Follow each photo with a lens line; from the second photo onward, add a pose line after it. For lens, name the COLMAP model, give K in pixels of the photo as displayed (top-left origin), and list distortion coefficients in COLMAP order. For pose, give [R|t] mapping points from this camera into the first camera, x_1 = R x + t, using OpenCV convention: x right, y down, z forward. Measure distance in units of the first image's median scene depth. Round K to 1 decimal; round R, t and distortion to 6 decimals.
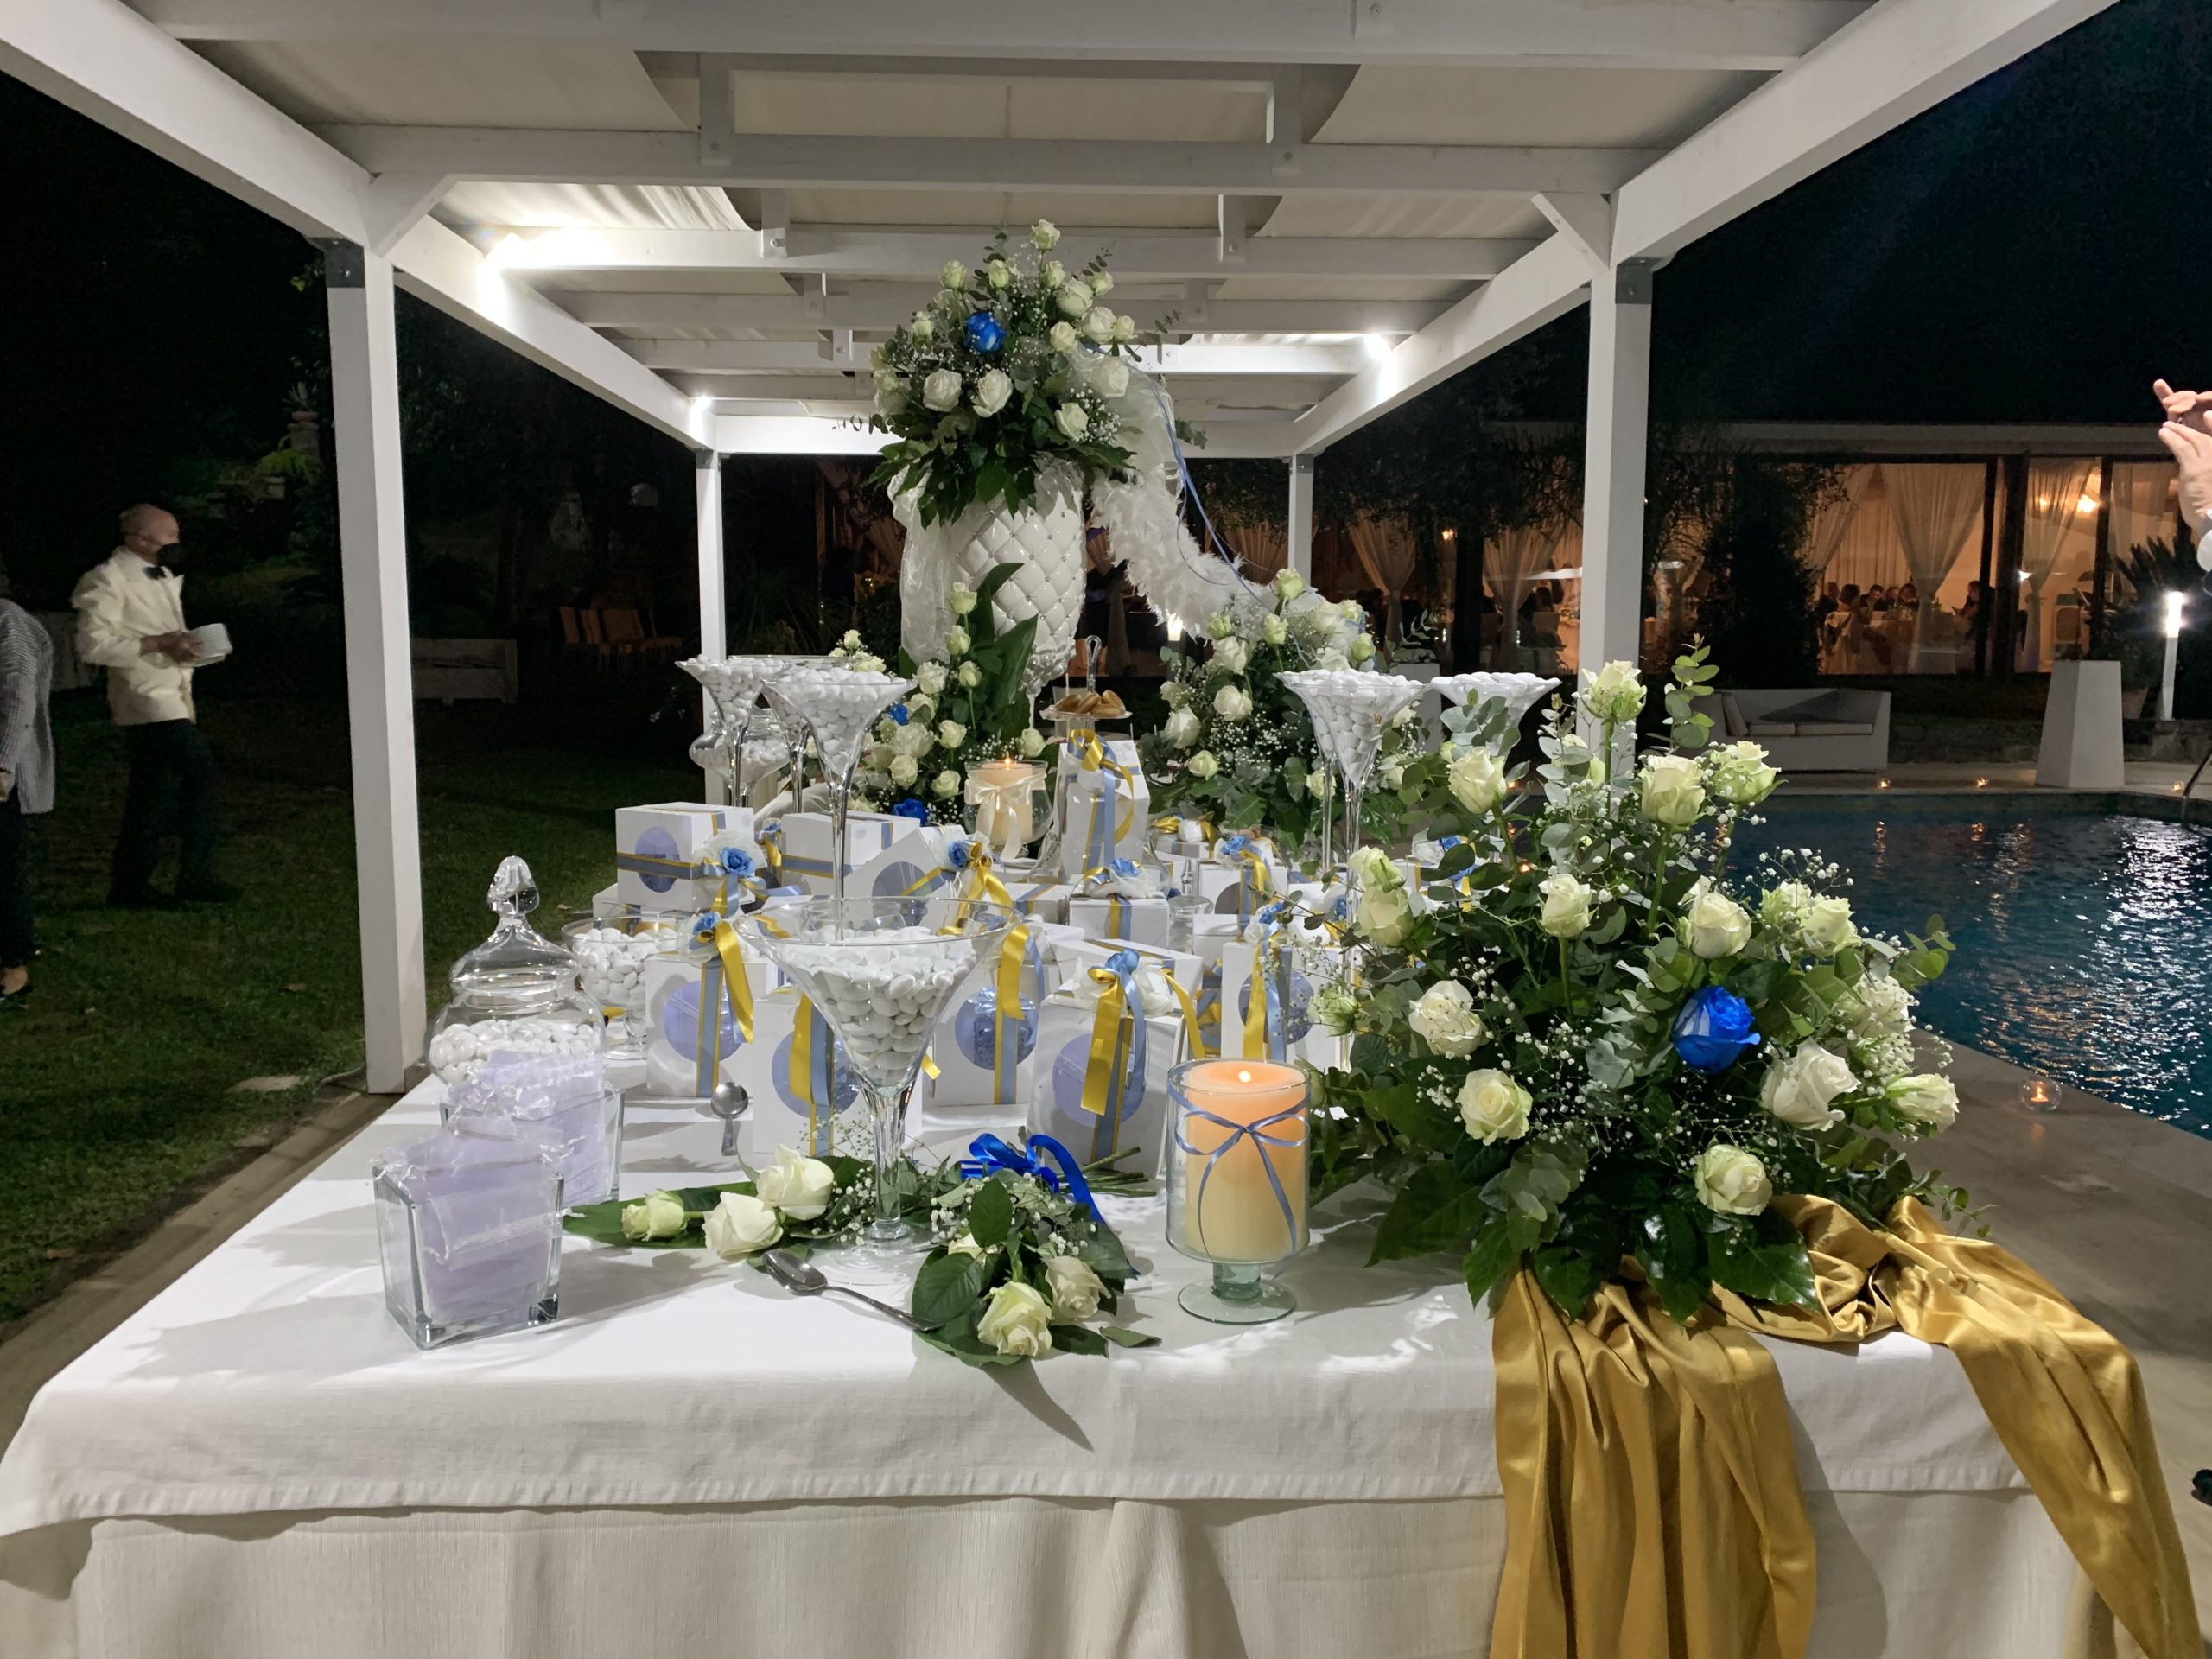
lens RADIAL K [[1688.2, 0, 1106.0], [0, 1688.2, 829.5], [0, 0, 1]] dist [0.079522, -0.153640]
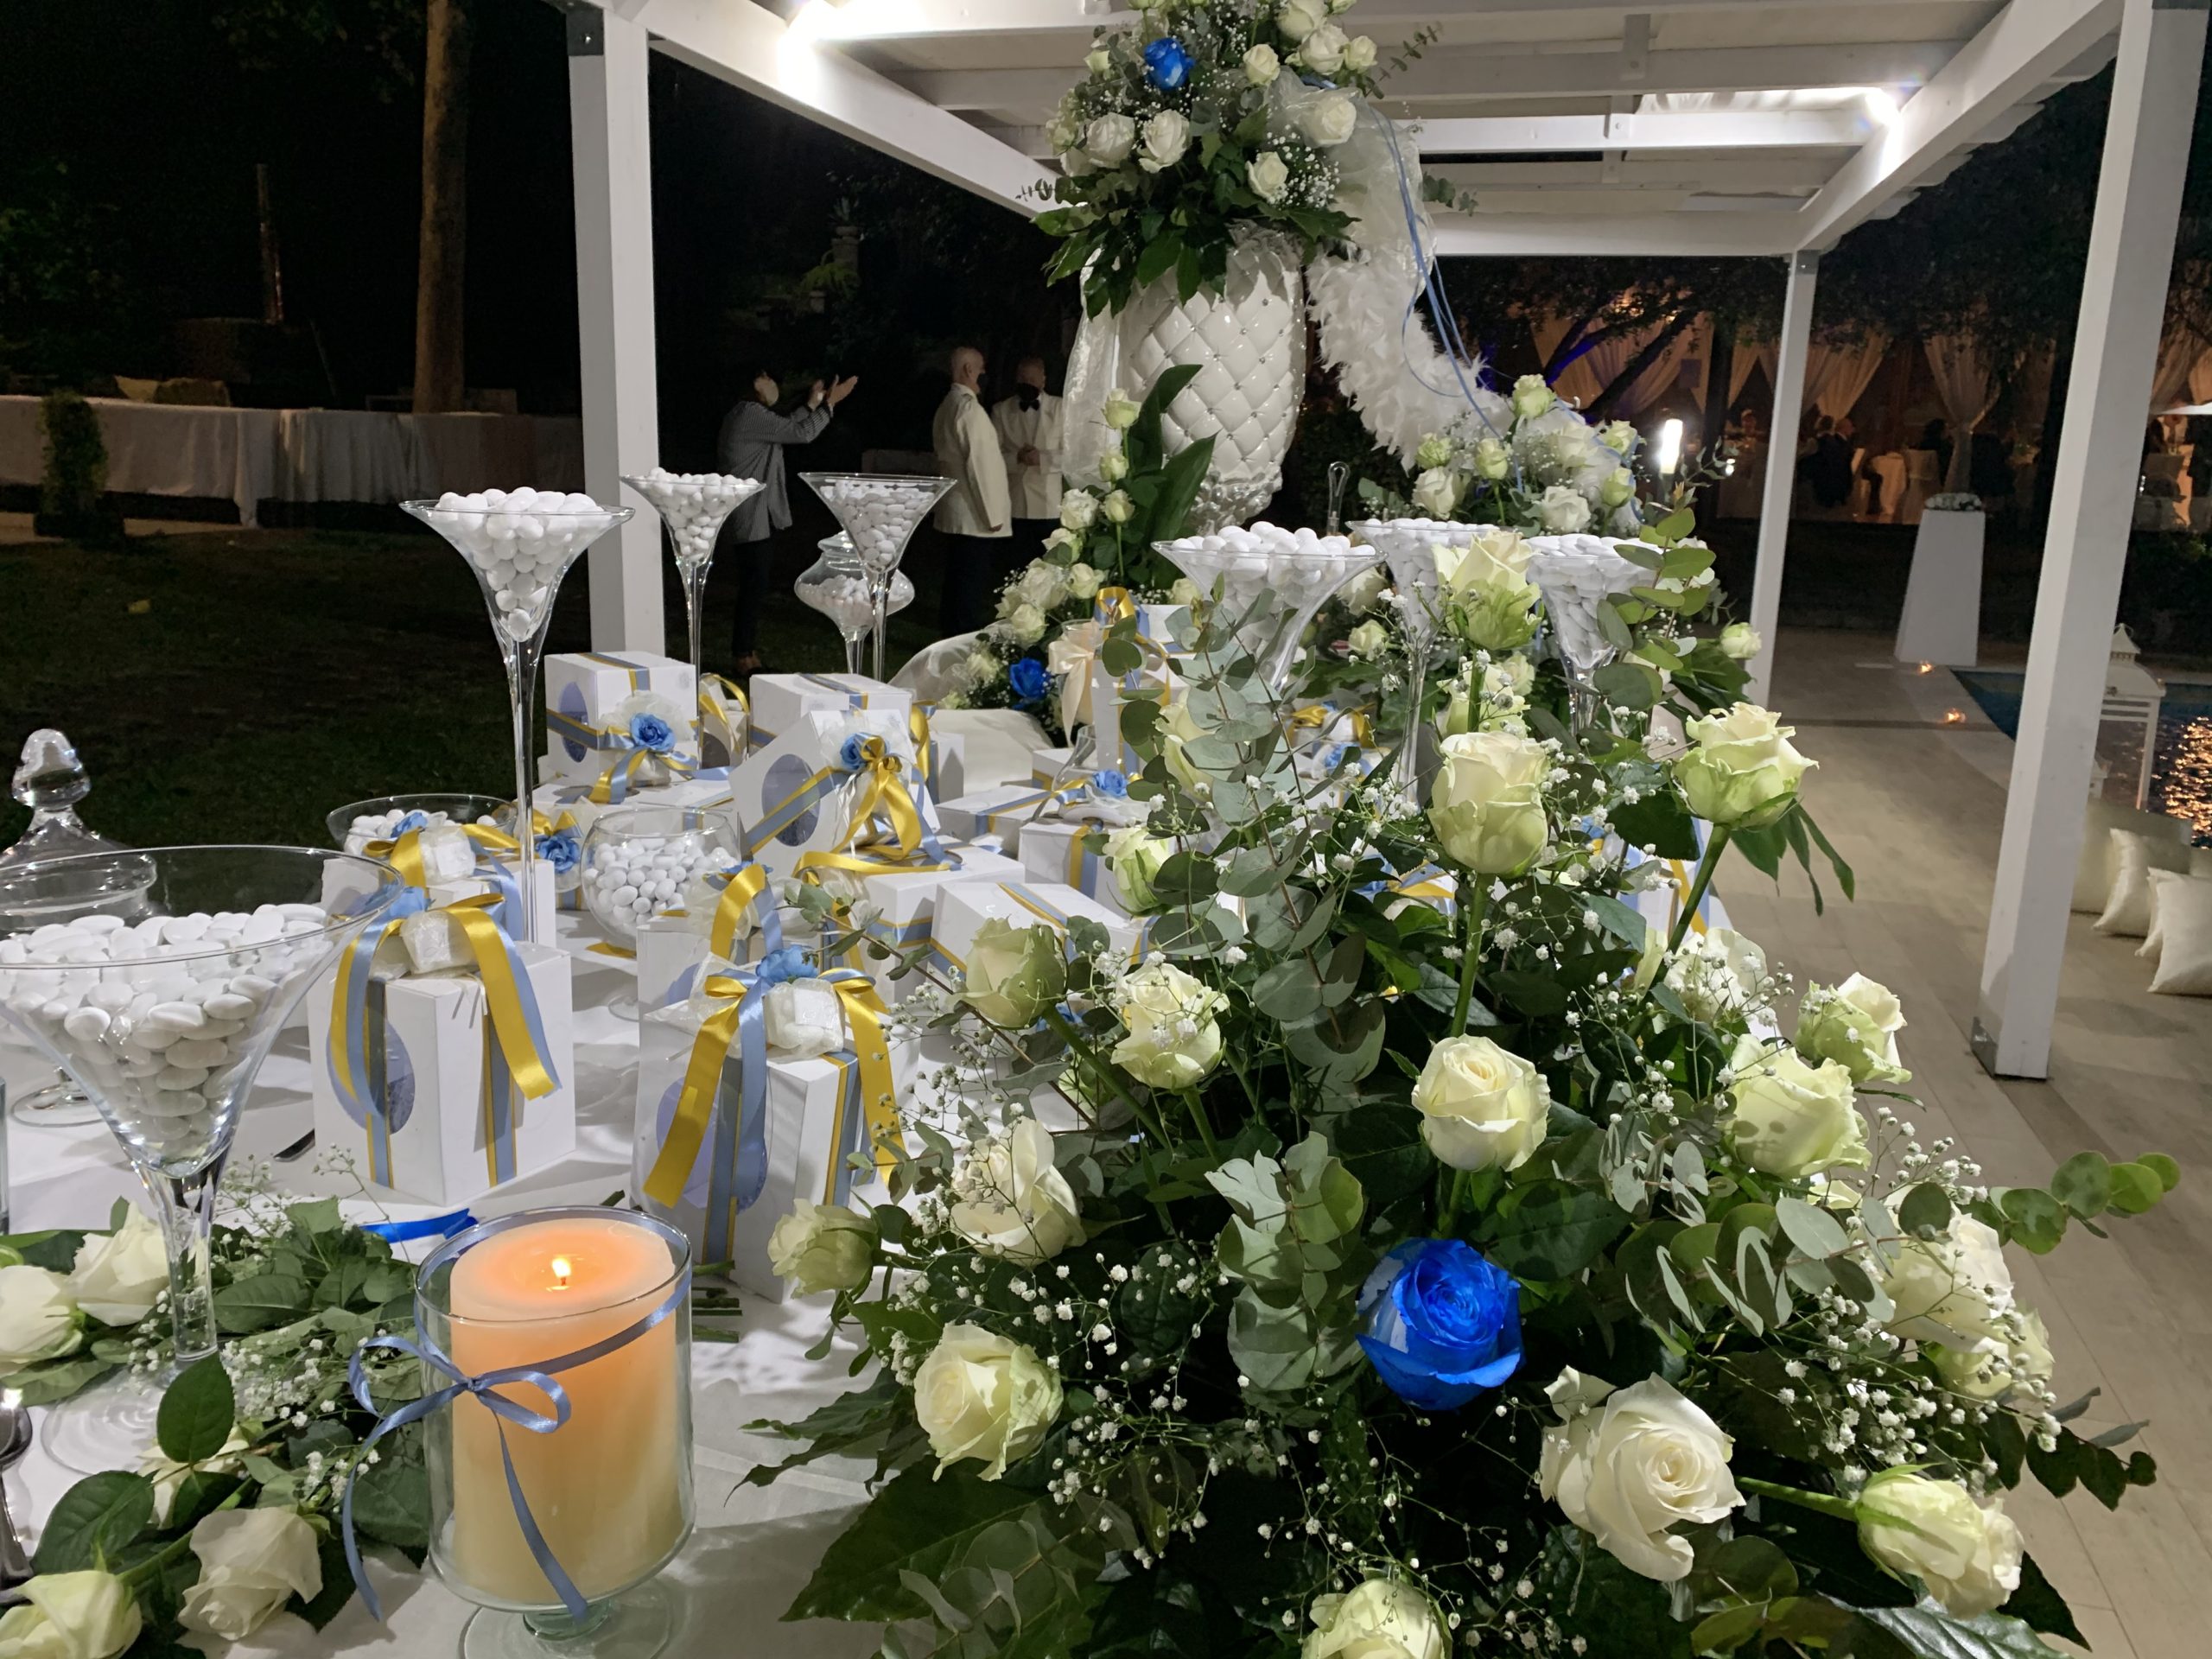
lens RADIAL K [[1693.5, 0, 1106.0], [0, 1693.5, 829.5], [0, 0, 1]] dist [0.008893, -0.009245]
pose [[0.950724, 0.094003, -0.295443, 0.160946], [-0.063696, 0.991822, 0.110603, -0.027007], [0.303423, -0.086334, 0.948937, 0.217166]]
